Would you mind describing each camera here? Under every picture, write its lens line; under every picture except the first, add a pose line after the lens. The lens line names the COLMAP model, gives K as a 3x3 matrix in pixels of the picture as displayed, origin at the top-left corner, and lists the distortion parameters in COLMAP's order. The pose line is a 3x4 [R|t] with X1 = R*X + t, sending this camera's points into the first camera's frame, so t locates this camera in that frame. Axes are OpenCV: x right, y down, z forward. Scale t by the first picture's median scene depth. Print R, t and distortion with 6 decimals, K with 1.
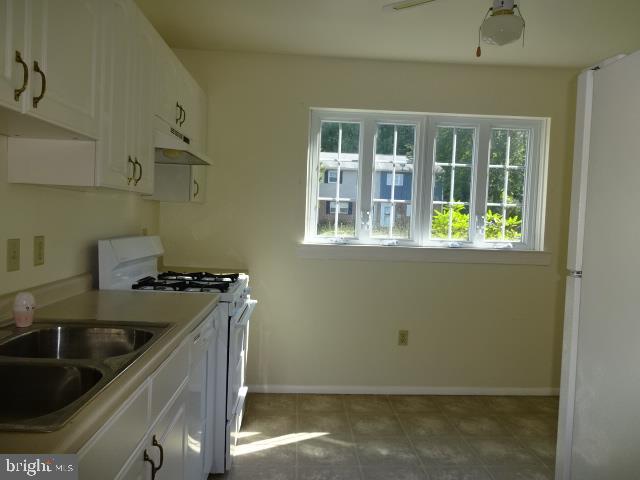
lens RADIAL K [[470.1, 0, 320.0], [0, 470.1, 240.0], [0, 0, 1]] dist [-0.002767, -0.004086]
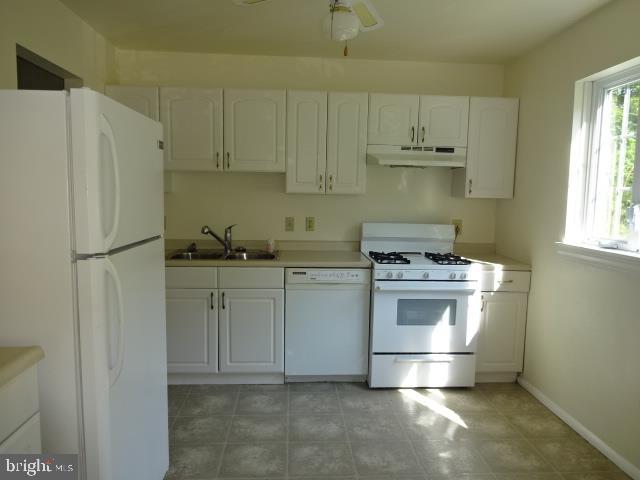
lens RADIAL K [[470.1, 0, 320.0], [0, 470.1, 240.0], [0, 0, 1]] dist [-0.002767, -0.004086]
pose [[0.019715, 0.071625, -0.997237, 0.911653], [-0.055075, 0.995994, 0.070447, -0.036274], [0.998288, 0.053534, 0.023580, 0.599652]]
